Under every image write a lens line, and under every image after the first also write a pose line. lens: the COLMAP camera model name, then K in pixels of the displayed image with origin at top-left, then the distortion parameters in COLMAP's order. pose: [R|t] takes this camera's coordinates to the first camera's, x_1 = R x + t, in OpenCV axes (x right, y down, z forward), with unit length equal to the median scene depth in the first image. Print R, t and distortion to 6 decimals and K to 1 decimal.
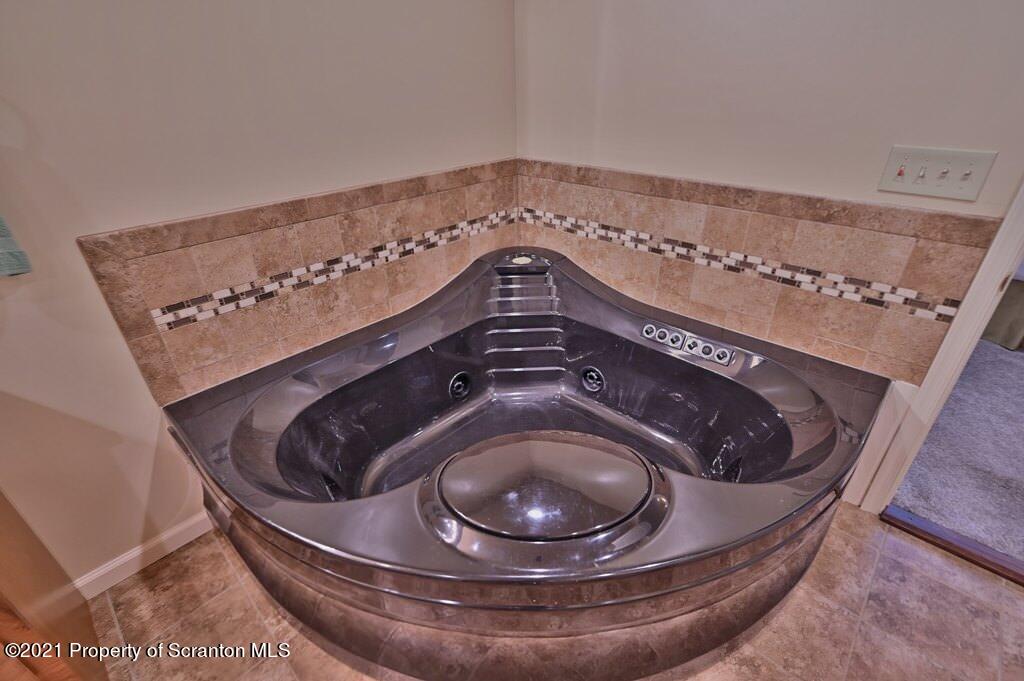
lens RADIAL K [[469.7, 0, 512.5], [0, 469.7, 342.8], [0, 0, 1]] dist [-0.002152, 0.000268]
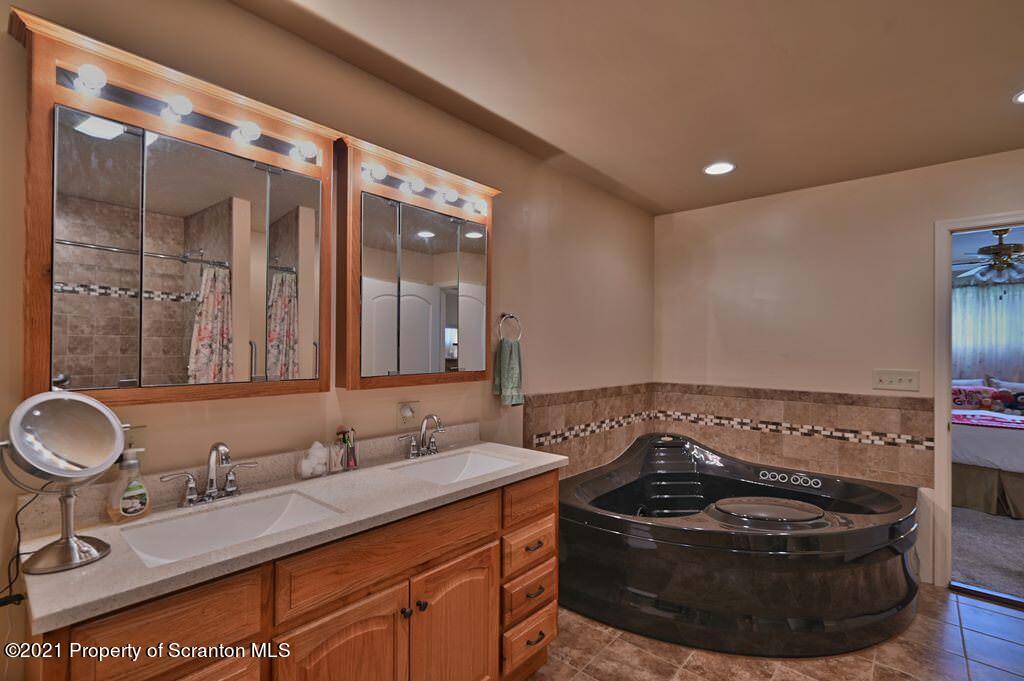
lens RADIAL K [[469.7, 0, 508.8], [0, 469.7, 345.9], [0, 0, 1]] dist [-0.002152, 0.000268]
pose [[0.999202, 0.027707, 0.028774, -0.723654], [-0.009513, 0.864667, -0.502256, 0.456733], [-0.038796, 0.501581, 0.864240, -0.673398]]
